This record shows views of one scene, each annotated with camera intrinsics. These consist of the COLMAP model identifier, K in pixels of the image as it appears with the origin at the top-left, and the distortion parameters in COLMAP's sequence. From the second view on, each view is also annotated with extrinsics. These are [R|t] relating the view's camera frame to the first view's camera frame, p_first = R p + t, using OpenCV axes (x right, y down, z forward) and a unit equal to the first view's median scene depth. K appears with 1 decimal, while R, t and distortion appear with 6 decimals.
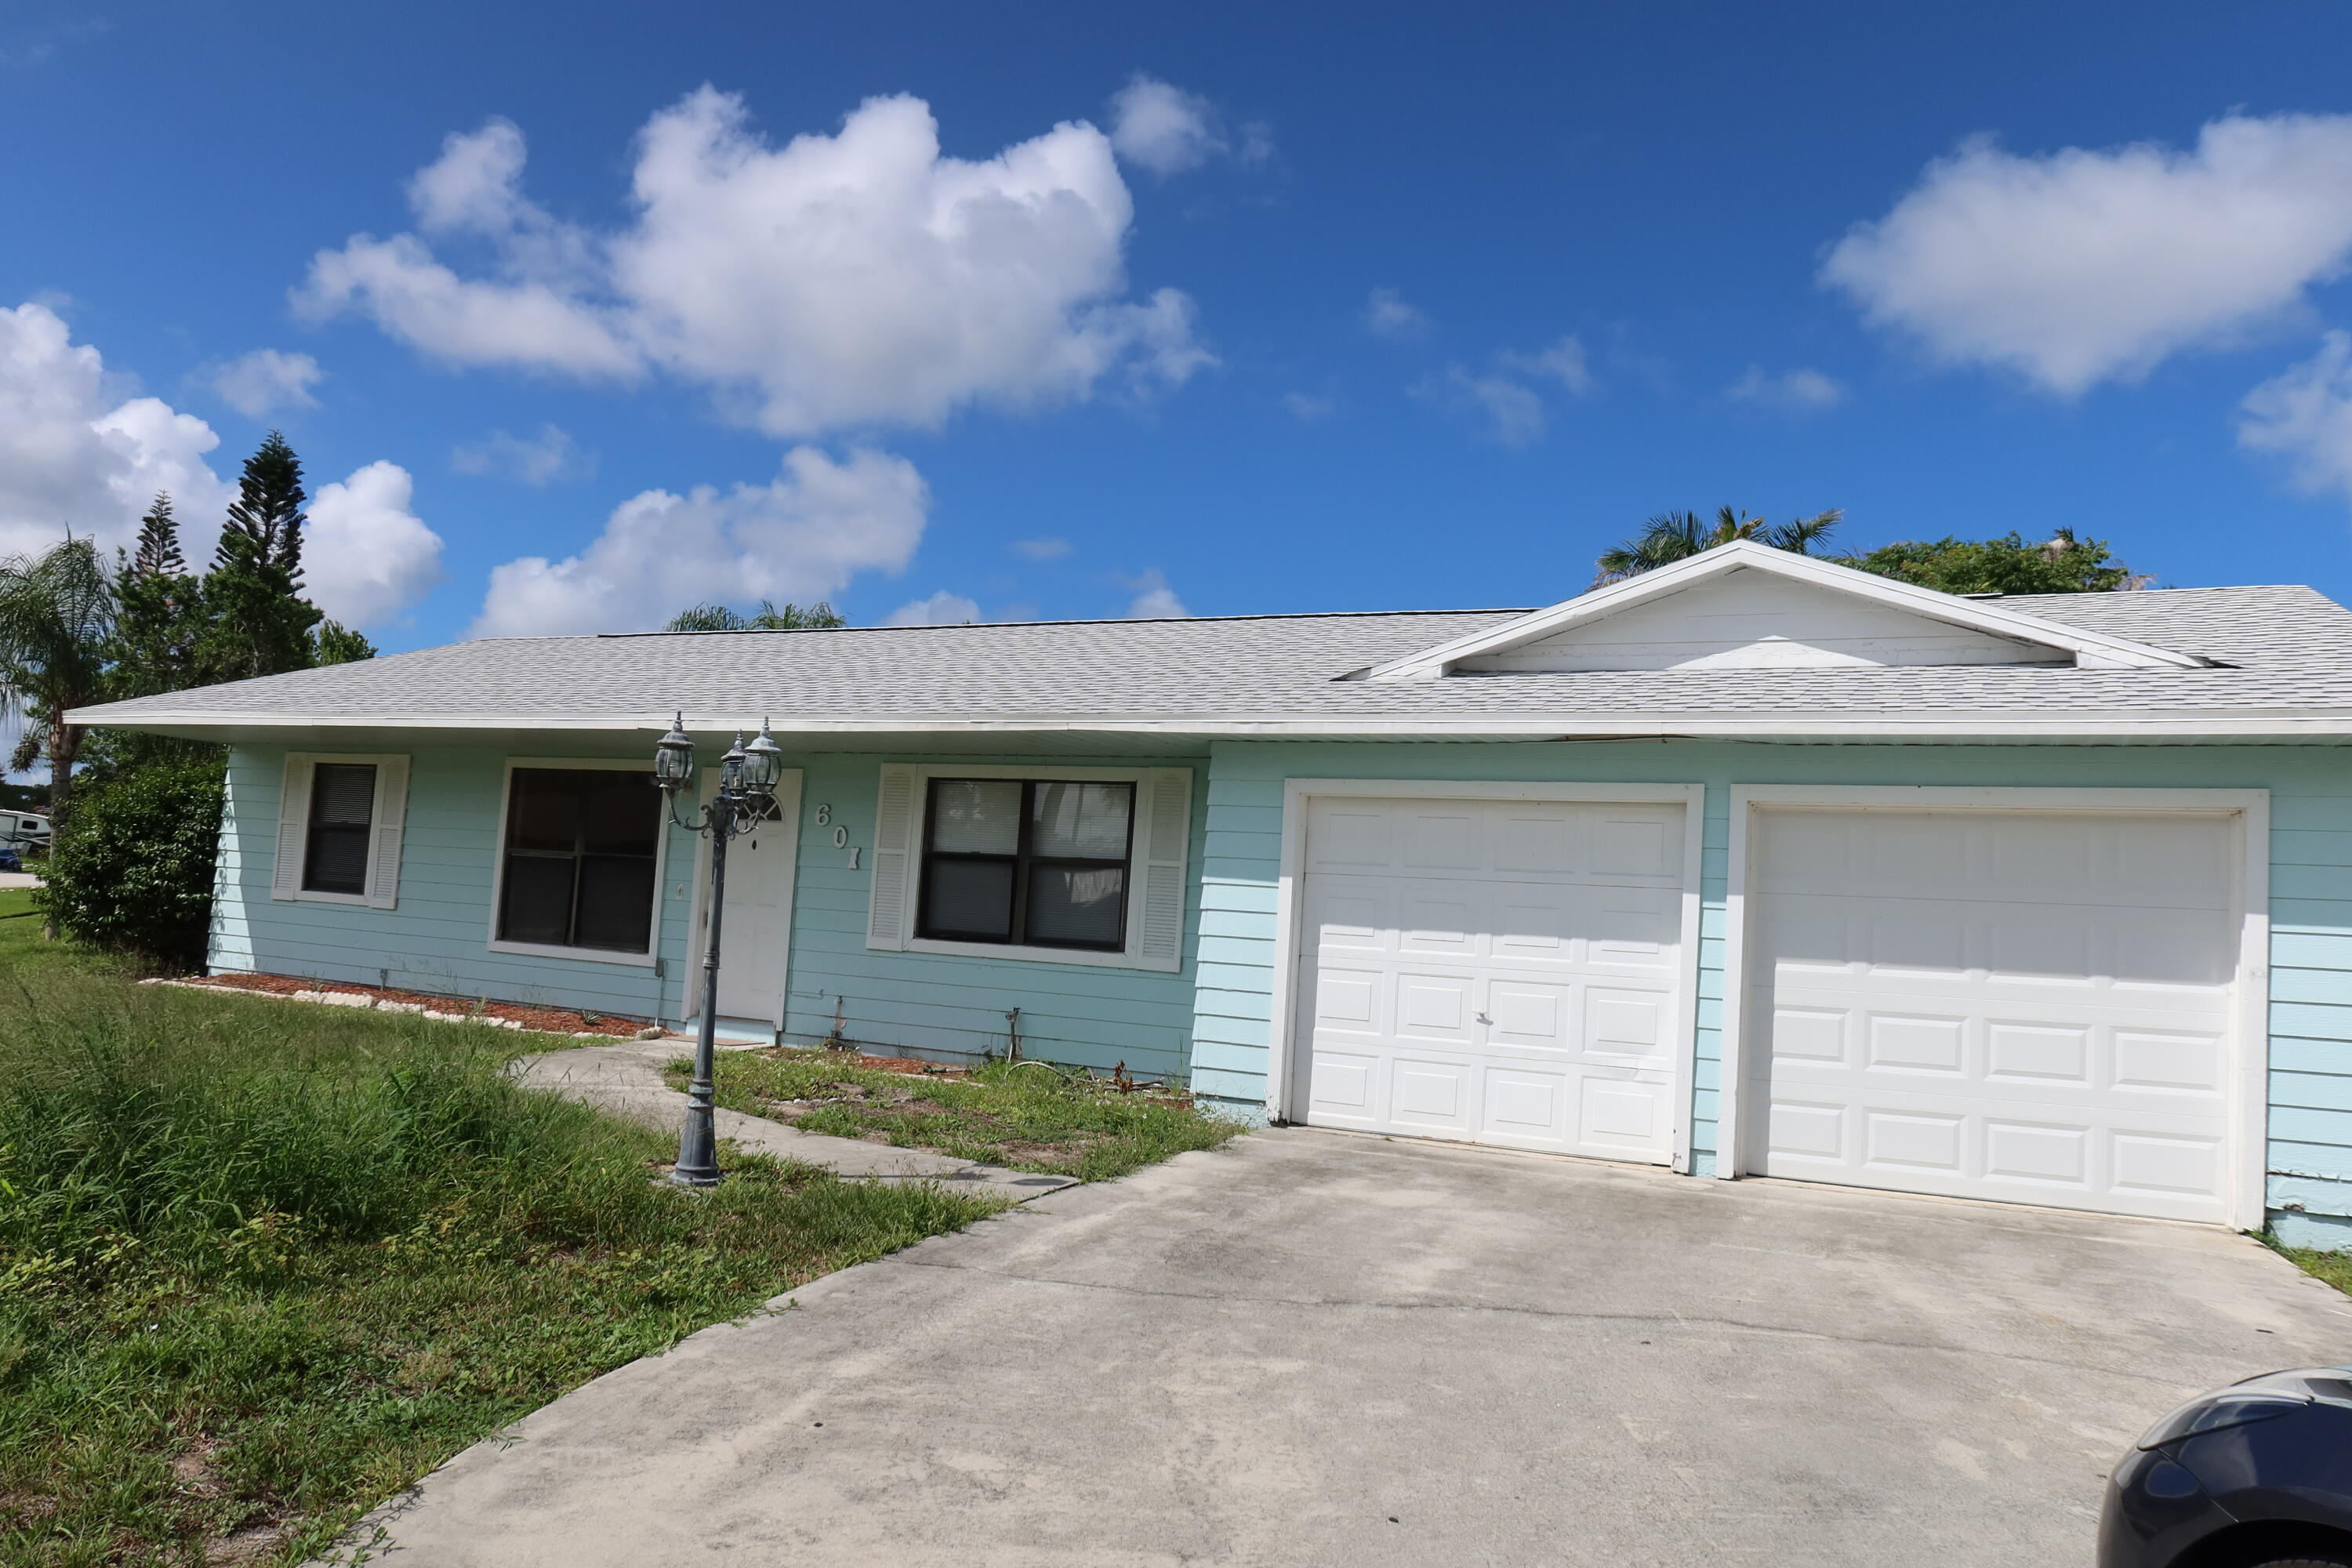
lens RADIAL K [[1632.3, 0, 1165.1], [0, 1632.3, 791.7], [0, 0, 1]] dist [-0.010117, -0.003707]
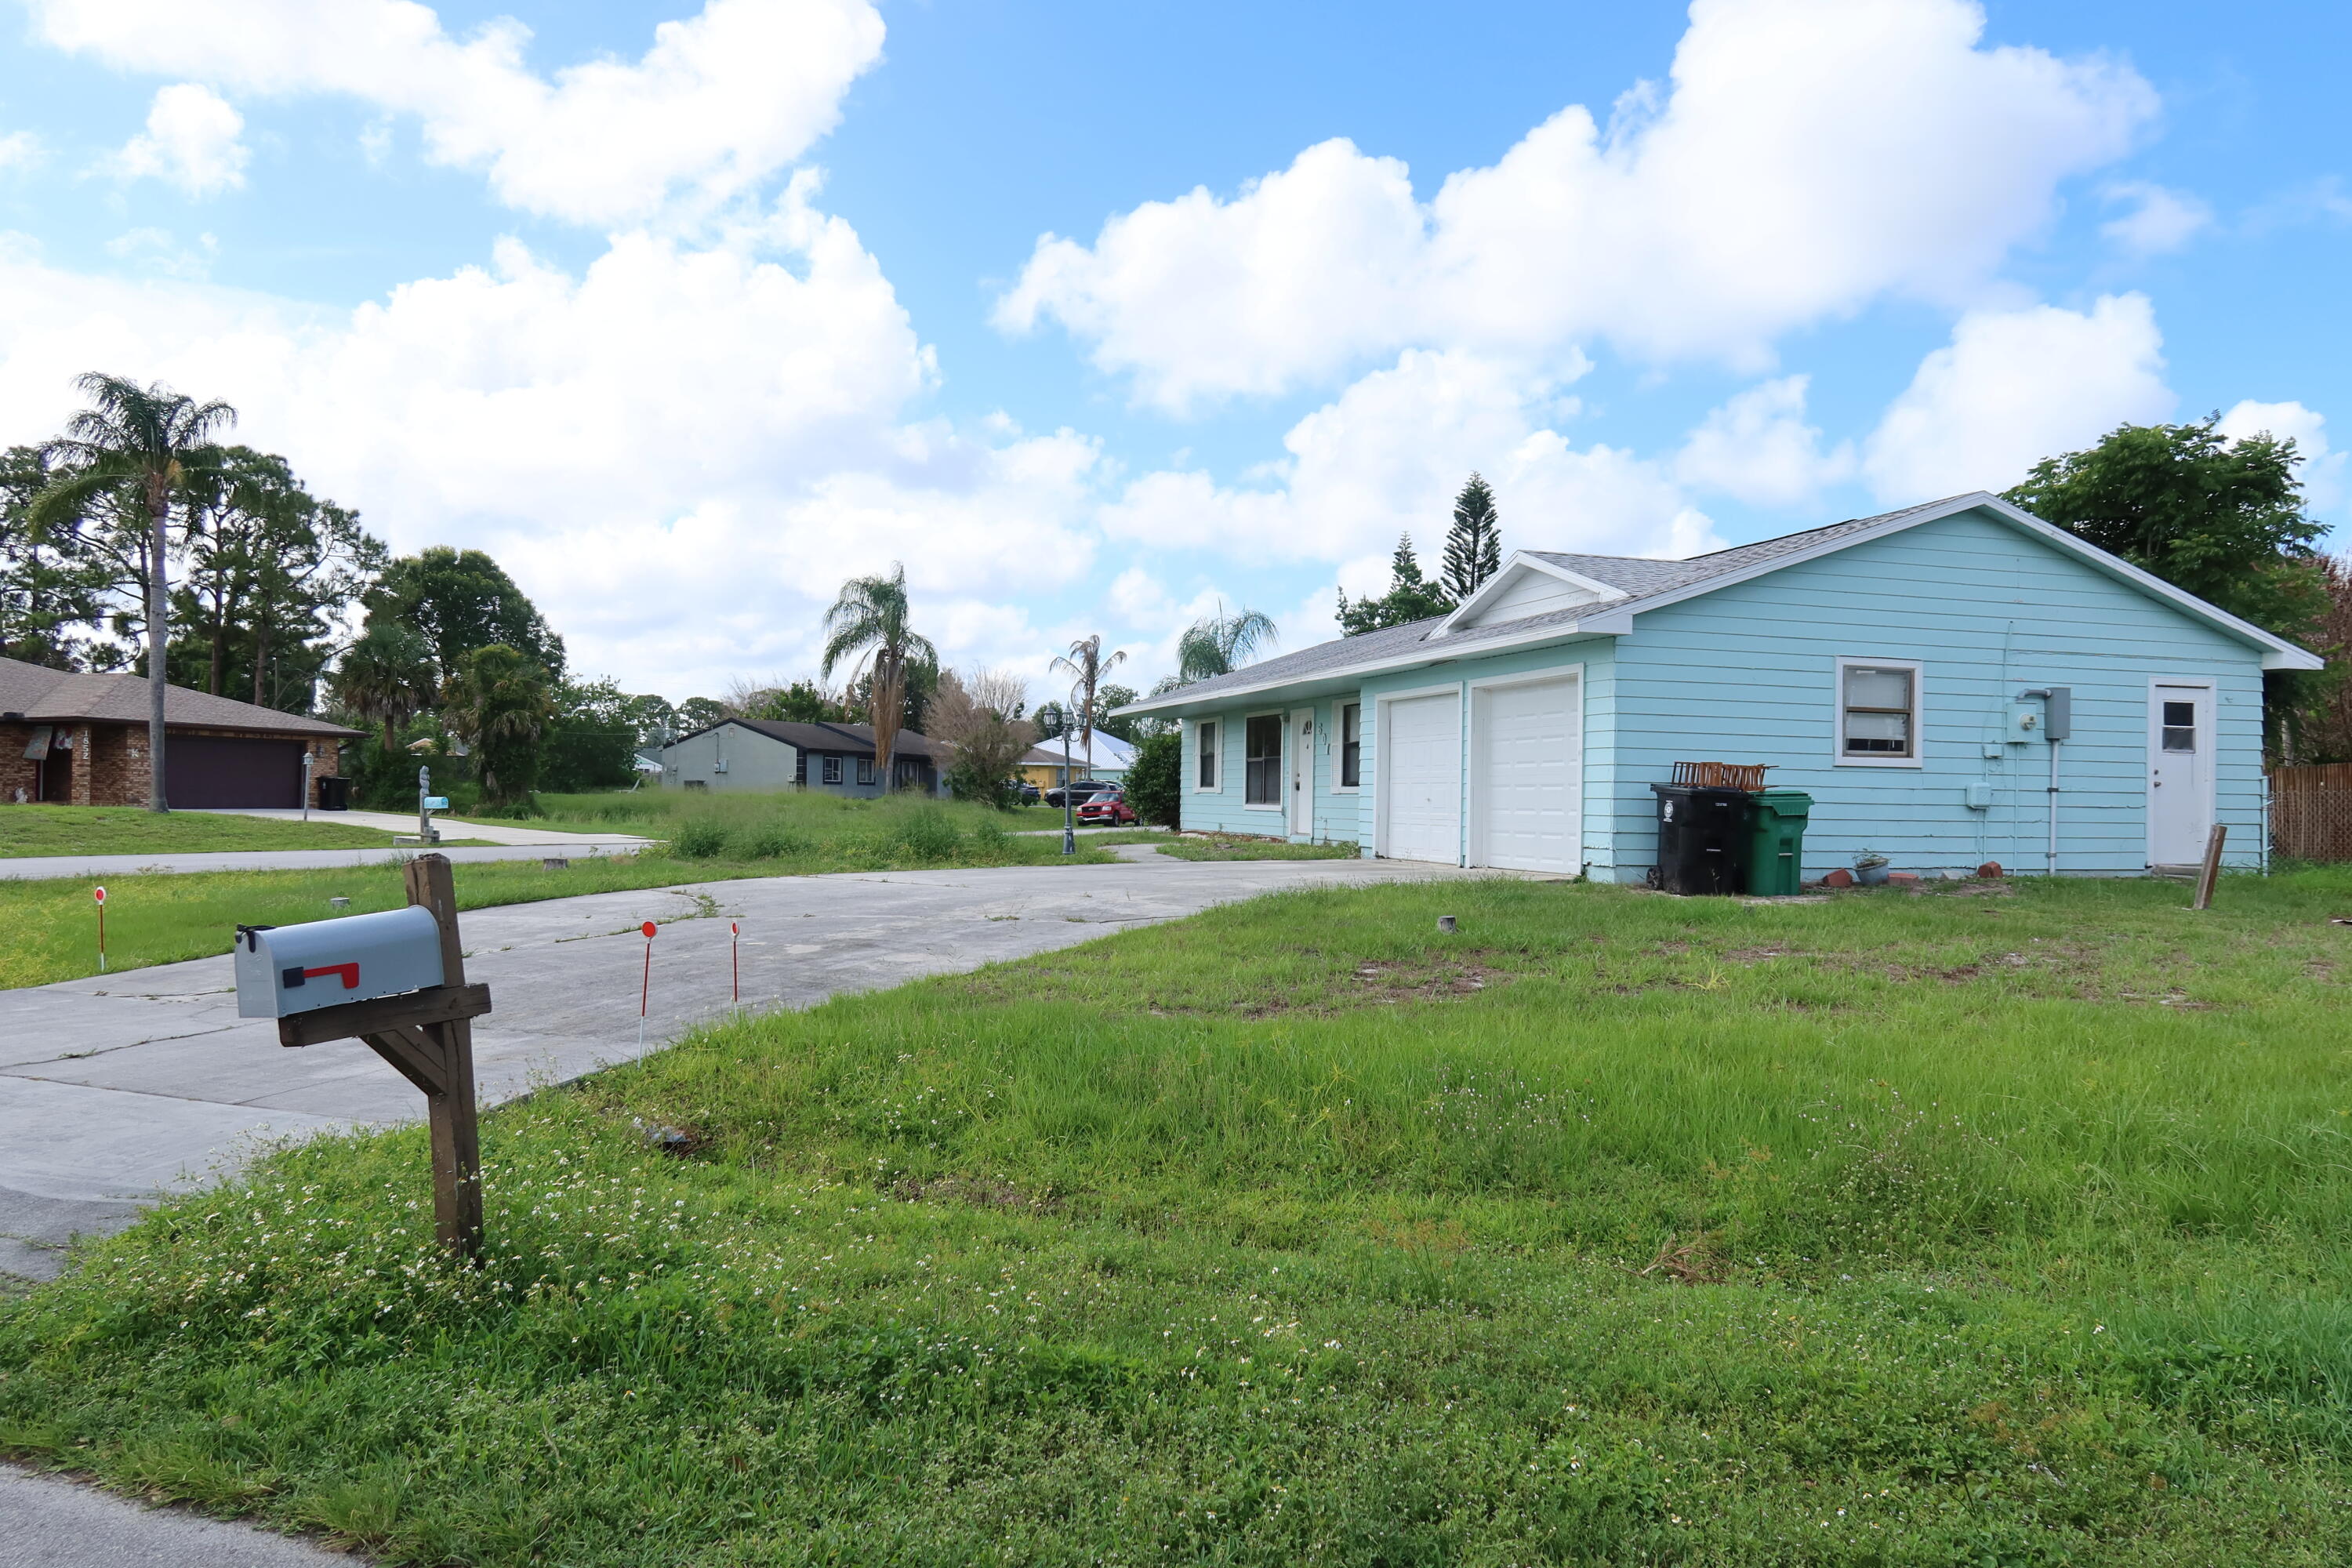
lens RADIAL K [[1610.8, 0, 1161.6], [0, 1610.8, 806.5], [0, 0, 1]] dist [-0.029676, 0.011696]
pose [[0.675998, -0.049700, -0.735226, 0.972862], [0.086745, 0.996153, 0.012419, 0.059038], [0.731780, -0.072172, 0.677709, -0.423558]]
